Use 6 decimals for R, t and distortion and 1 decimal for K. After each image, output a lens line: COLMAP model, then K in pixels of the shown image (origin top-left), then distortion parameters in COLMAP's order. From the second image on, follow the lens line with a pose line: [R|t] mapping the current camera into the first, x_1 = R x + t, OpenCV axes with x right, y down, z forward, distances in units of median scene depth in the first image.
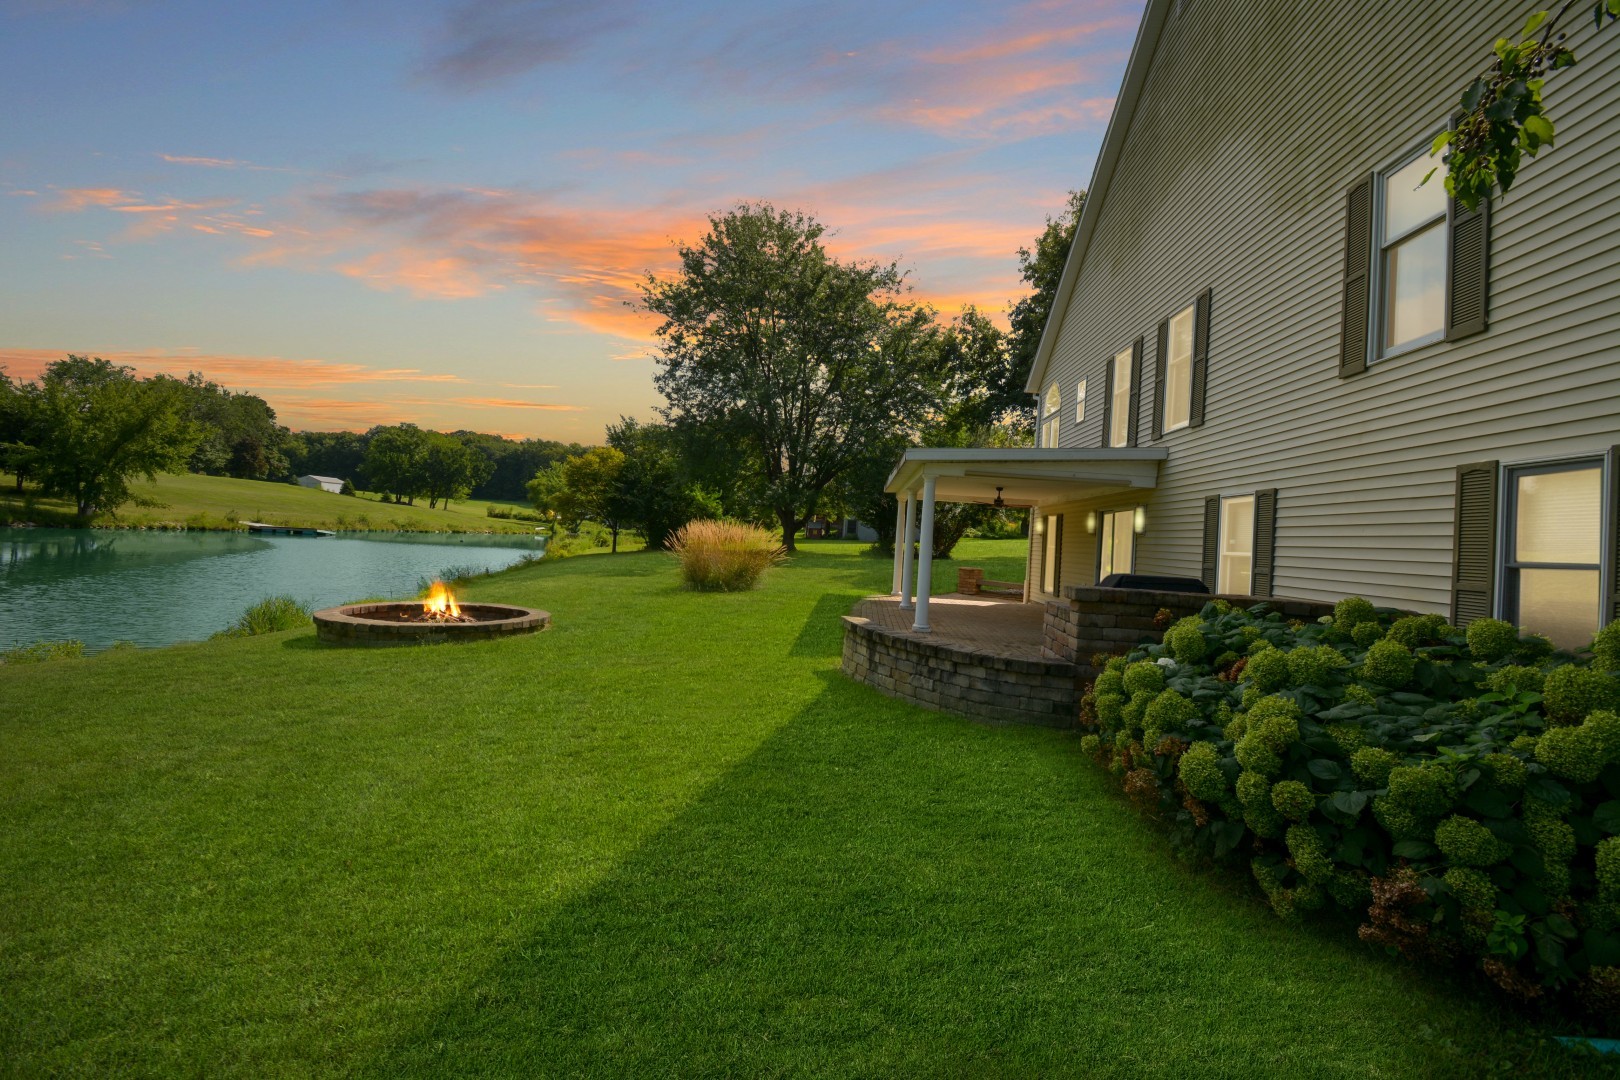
lens RADIAL K [[700.3, 0, 809.0], [0, 700.3, 539.1], [0, 0, 1]] dist [-0.026194, -0.002386]
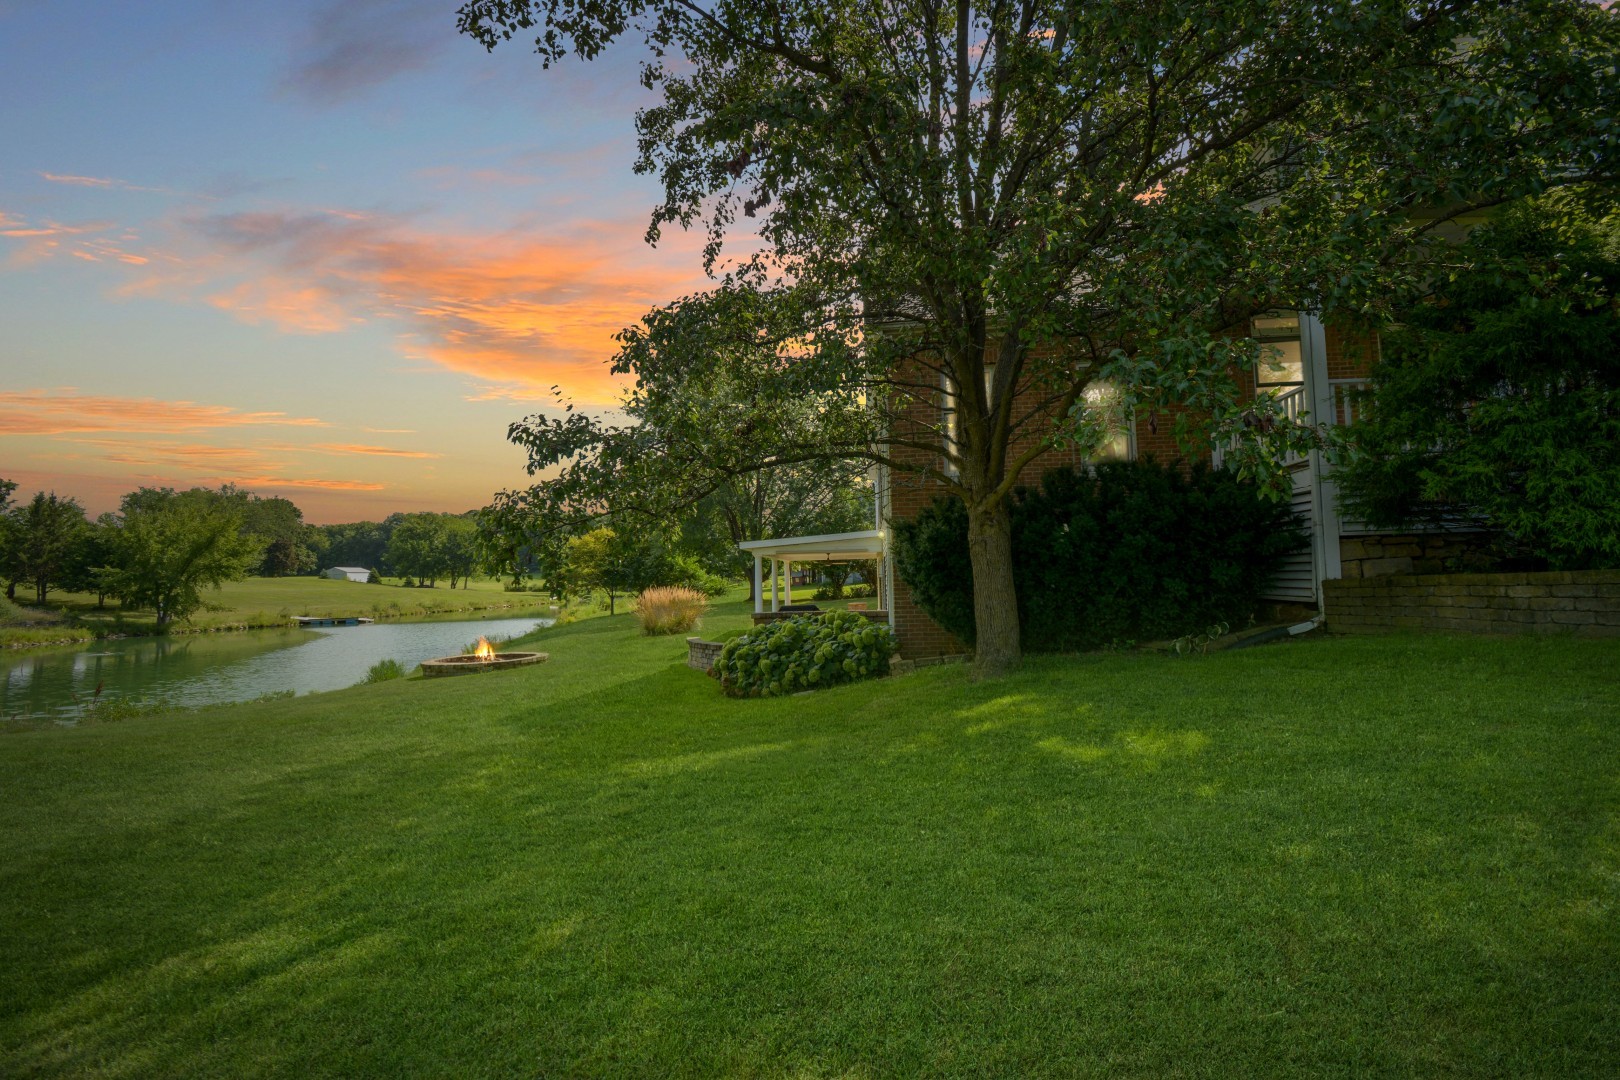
lens RADIAL K [[700.3, 0, 812.0], [0, 700.3, 542.4], [0, 0, 1]] dist [-0.026194, -0.002386]
pose [[0.995523, -0.093610, -0.013106, 0.073776], [0.092690, 0.993961, -0.058739, -0.001572], [0.018525, 0.057262, 0.998187, -0.164026]]
